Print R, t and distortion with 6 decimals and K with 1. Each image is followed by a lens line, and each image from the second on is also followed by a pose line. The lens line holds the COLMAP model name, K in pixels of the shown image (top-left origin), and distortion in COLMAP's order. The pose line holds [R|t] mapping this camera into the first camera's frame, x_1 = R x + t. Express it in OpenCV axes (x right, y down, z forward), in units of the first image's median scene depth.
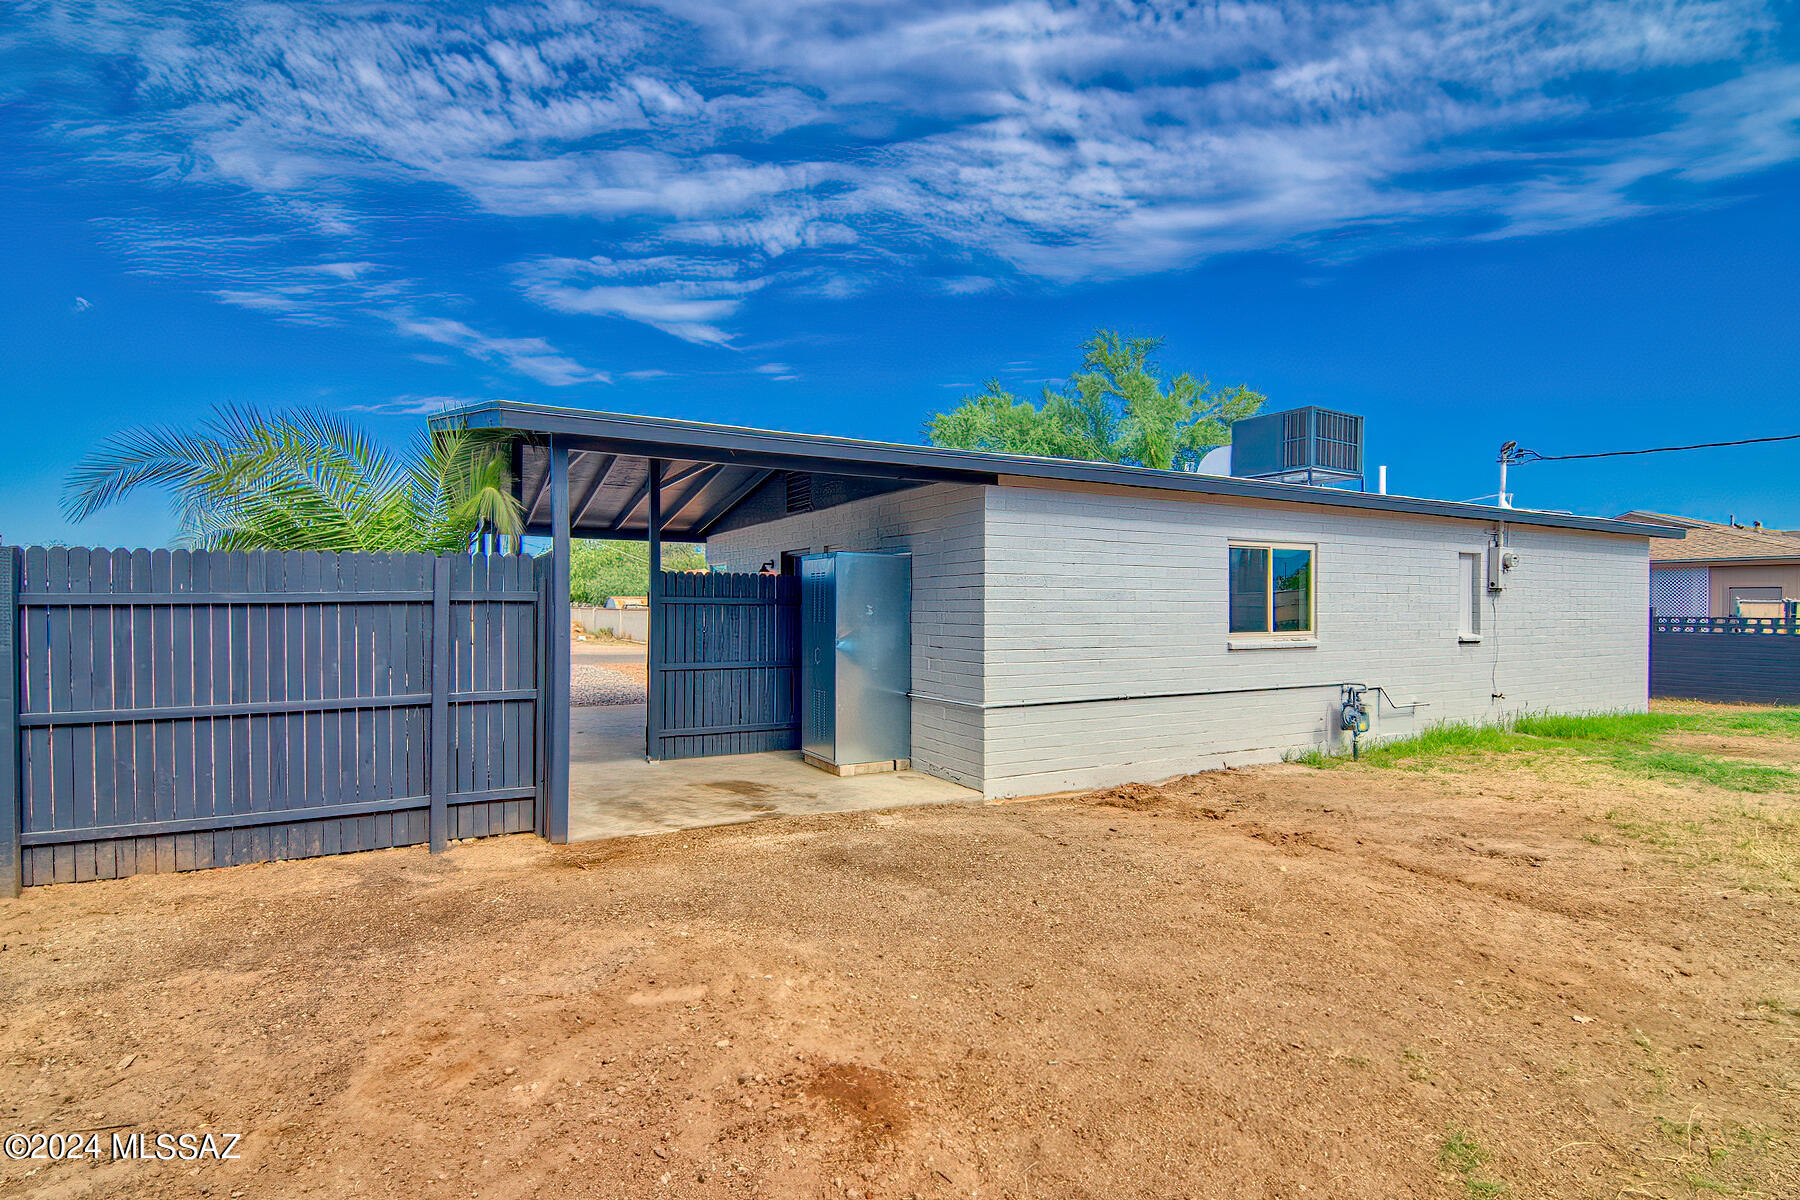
lens RADIAL K [[889.3, 0, 912.8], [0, 889.3, 608.4], [0, 0, 1]] dist [0.011326, 0.001068]
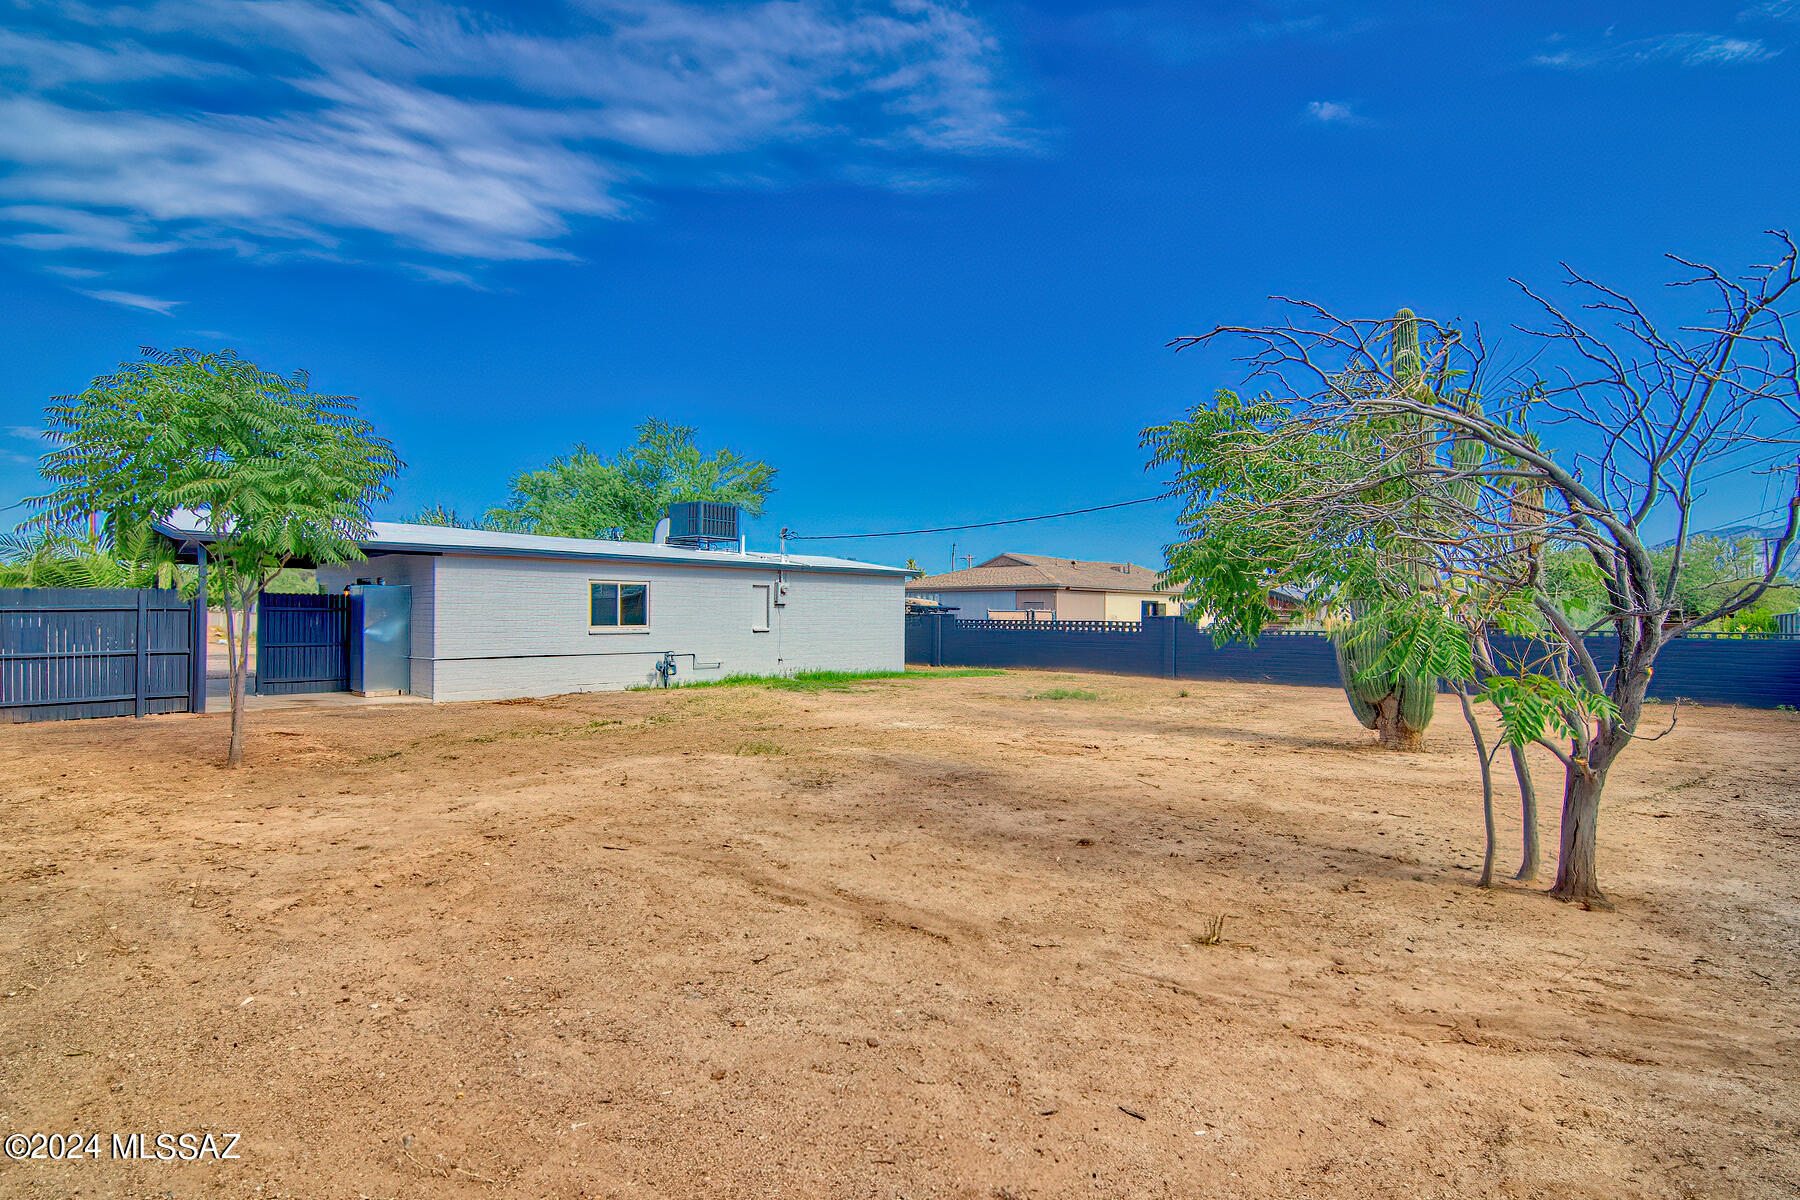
lens RADIAL K [[922.1, 0, 914.0], [0, 922.1, 603.4], [0, 0, 1]] dist [0.013249, -0.000681]
pose [[0.955877, 0.006675, 0.293691, 0.412964], [-0.003811, 0.999939, -0.010324, -0.004606], [-0.293742, 0.008749, 0.955845, -1.159571]]
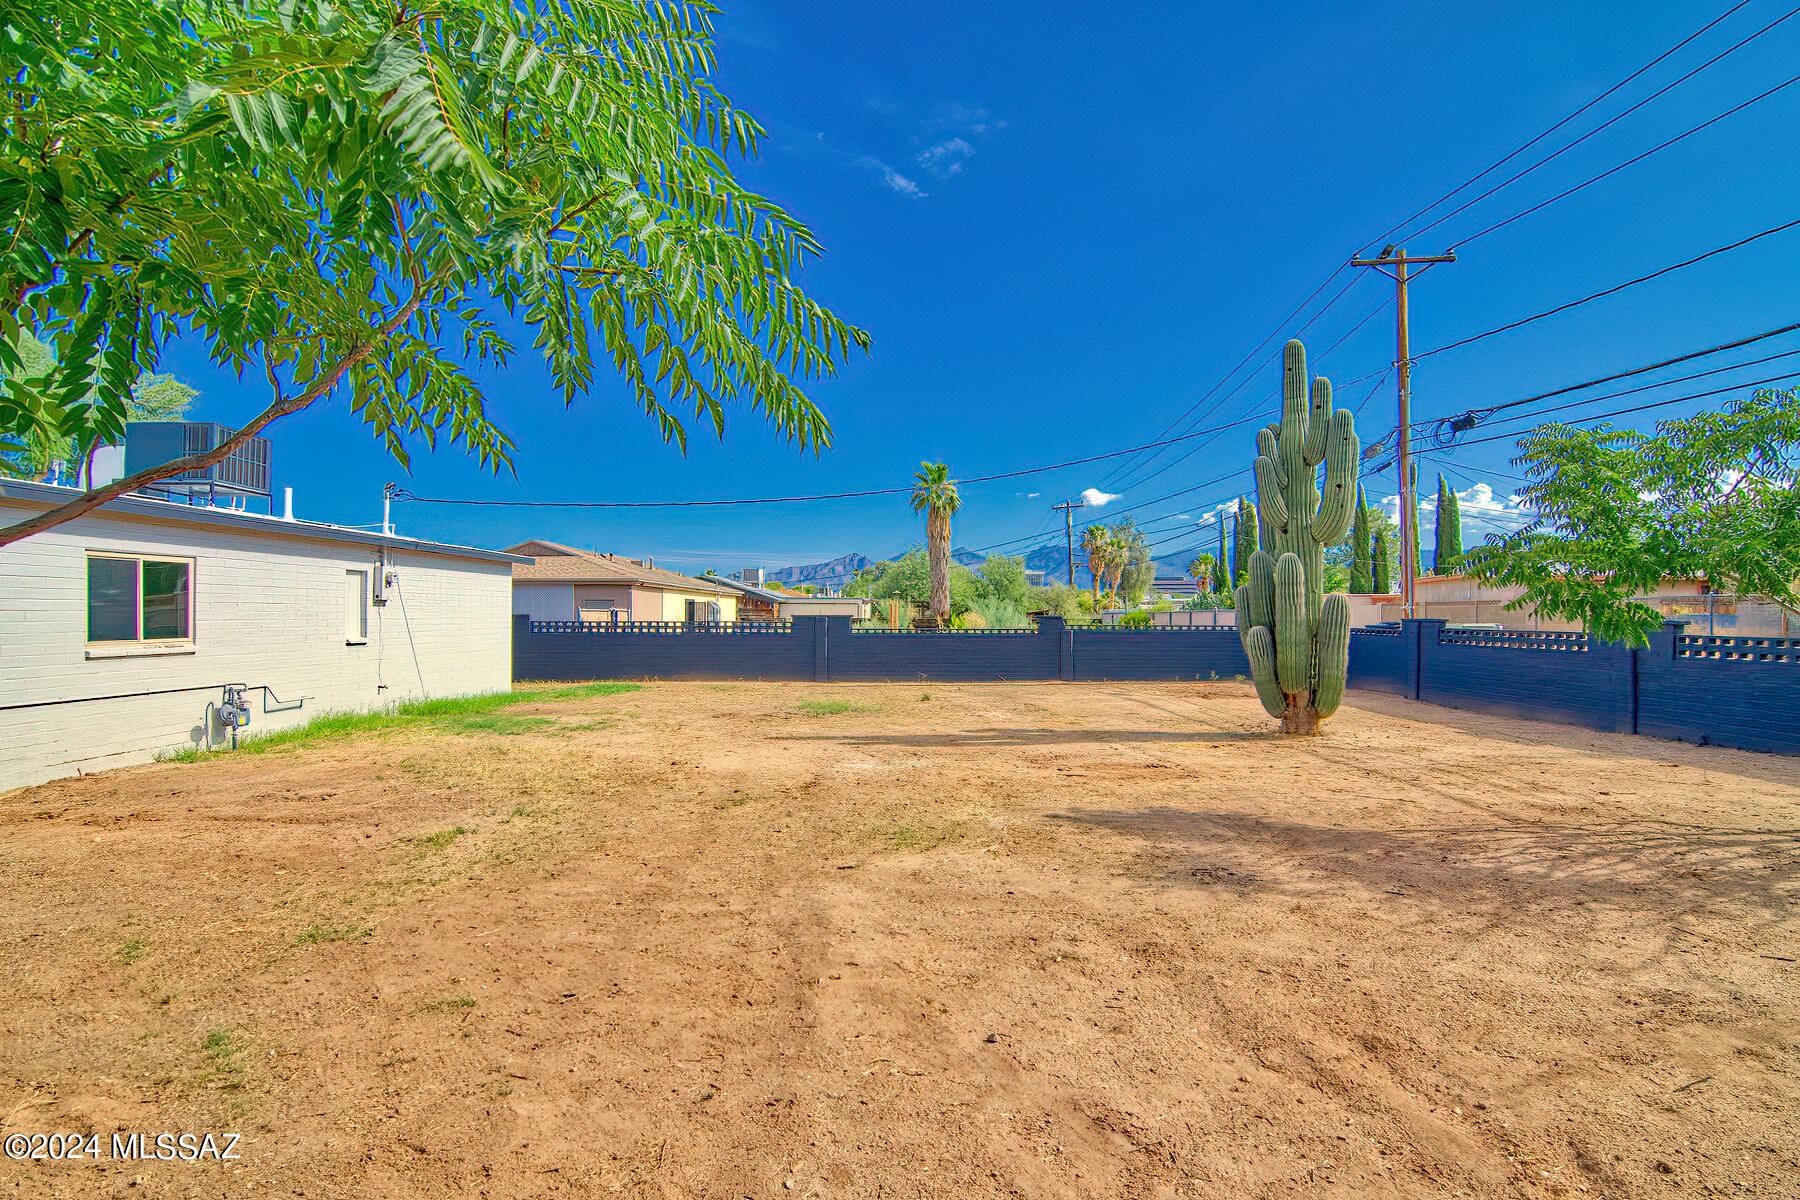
lens RADIAL K [[867.2, 0, 898.6], [0, 867.2, 607.8], [0, 0, 1]] dist [-0.009923, -0.008558]
pose [[0.513042, 0.004146, 0.858353, -0.004898], [0.002501, 0.999977, -0.006325, -0.002297], [-0.858360, 0.005392, 0.513020, -0.273447]]
